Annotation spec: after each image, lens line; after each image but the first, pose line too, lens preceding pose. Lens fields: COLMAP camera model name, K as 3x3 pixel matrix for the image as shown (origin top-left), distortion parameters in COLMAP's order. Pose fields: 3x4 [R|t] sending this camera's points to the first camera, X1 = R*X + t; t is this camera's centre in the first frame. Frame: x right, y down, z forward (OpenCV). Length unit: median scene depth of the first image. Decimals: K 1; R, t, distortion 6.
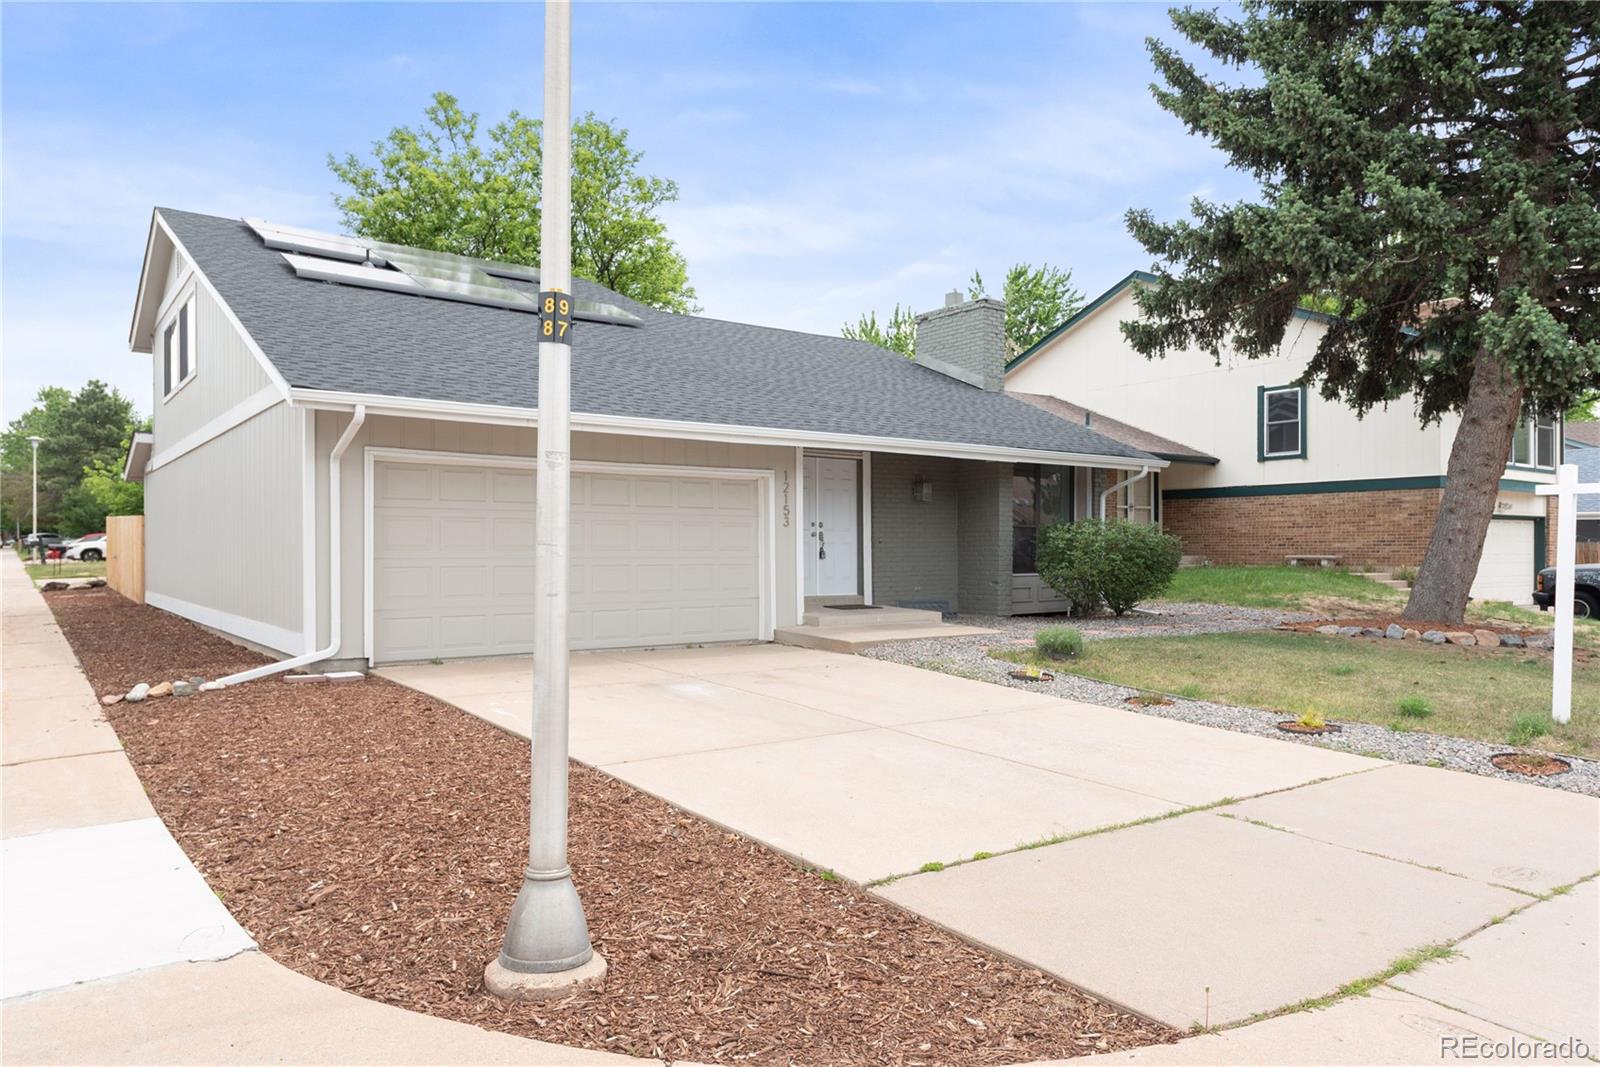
lens RADIAL K [[1070.4, 0, 790.5], [0, 1070.4, 538.4], [0, 0, 1]] dist [0.008379, -0.002584]
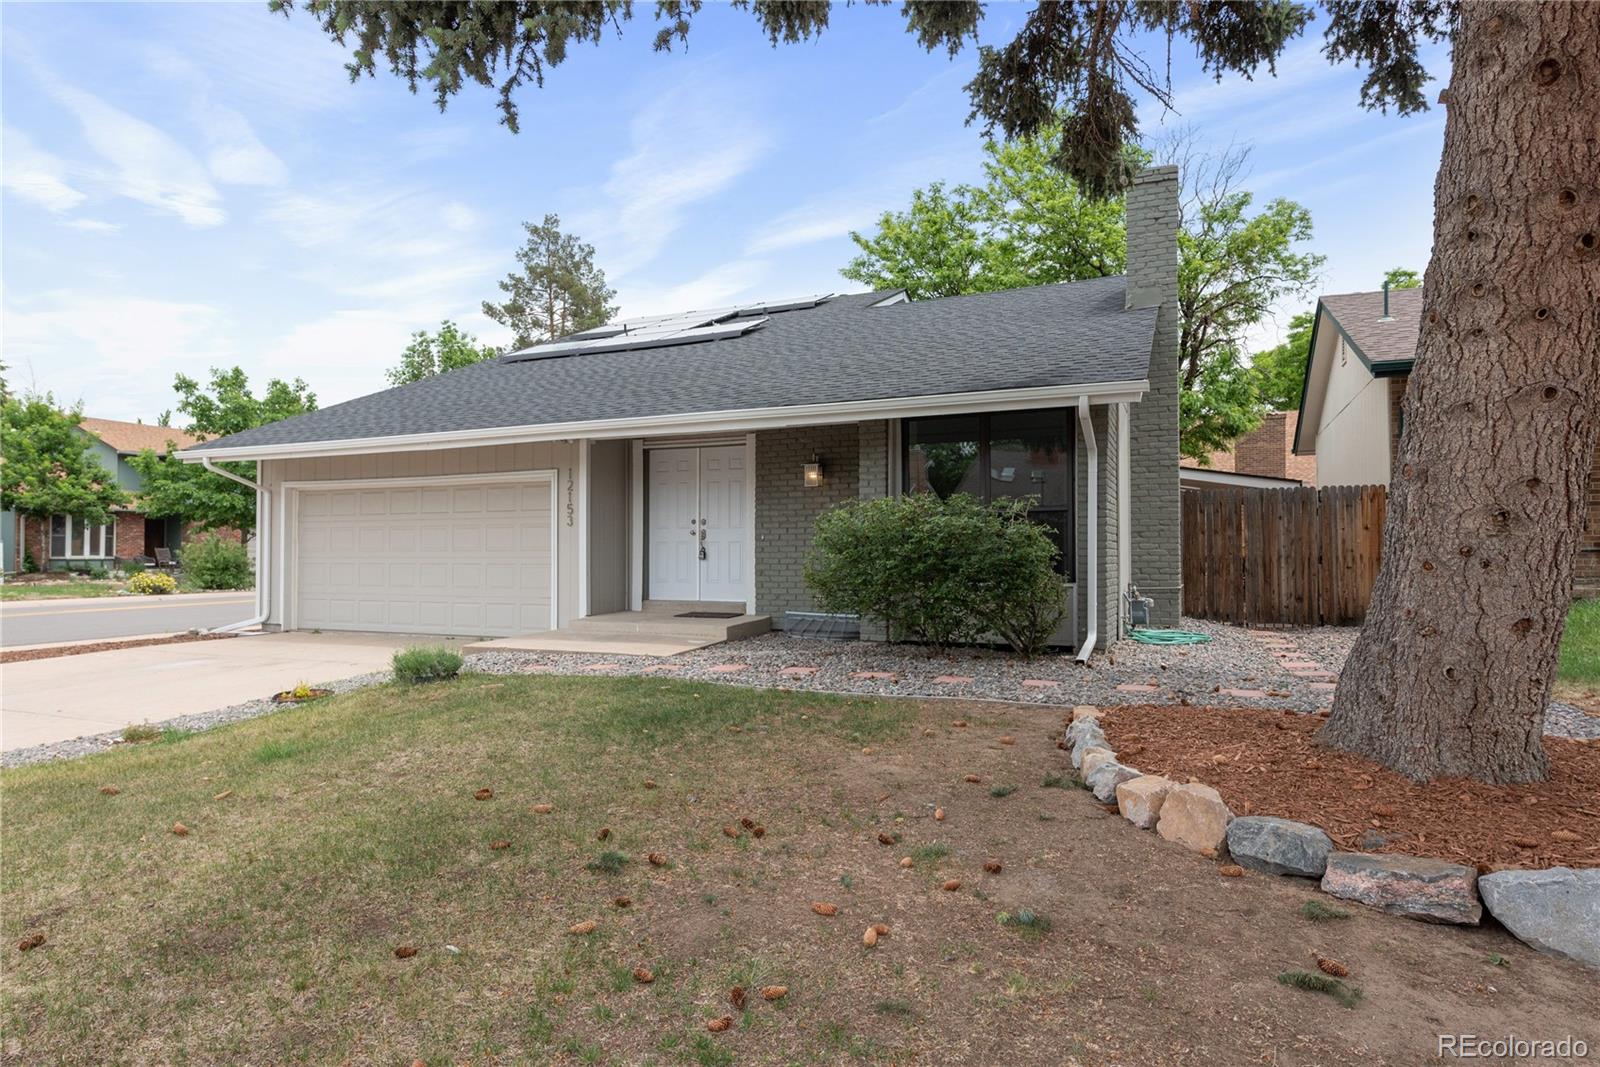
lens RADIAL K [[921.5, 0, 795.1], [0, 921.5, 538.0], [0, 0, 1]] dist [0.006705, 0.001042]
pose [[0.500190, -0.017135, -0.865746, 0.828907], [0.011162, 0.999849, -0.013340, 0.013340], [0.865843, -0.002991, 0.500306, 0.762063]]
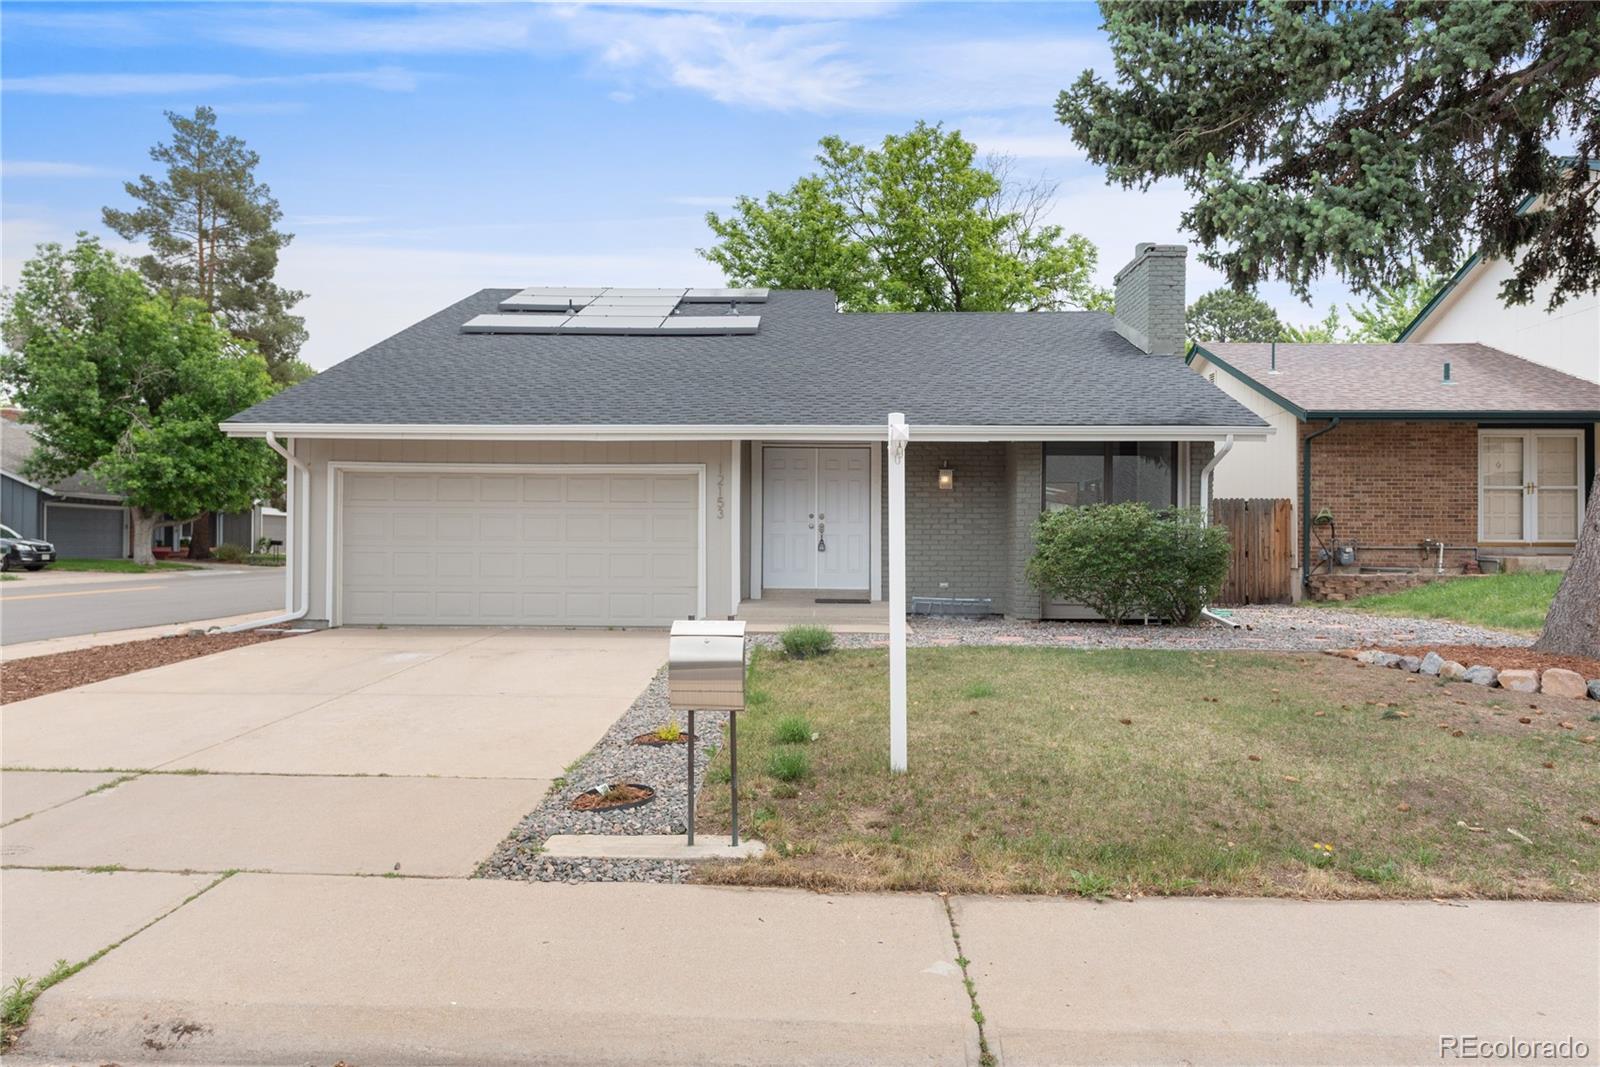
lens RADIAL K [[1070.4, 0, 791.0], [0, 1070.4, 536.0], [0, 0, 1]] dist [0.008379, -0.002584]
pose [[0.799107, -0.000337, -0.601189, 0.669823], [-0.000380, 0.999999, -0.001066, 0.006830], [0.601189, 0.001080, 0.799106, 0.222408]]
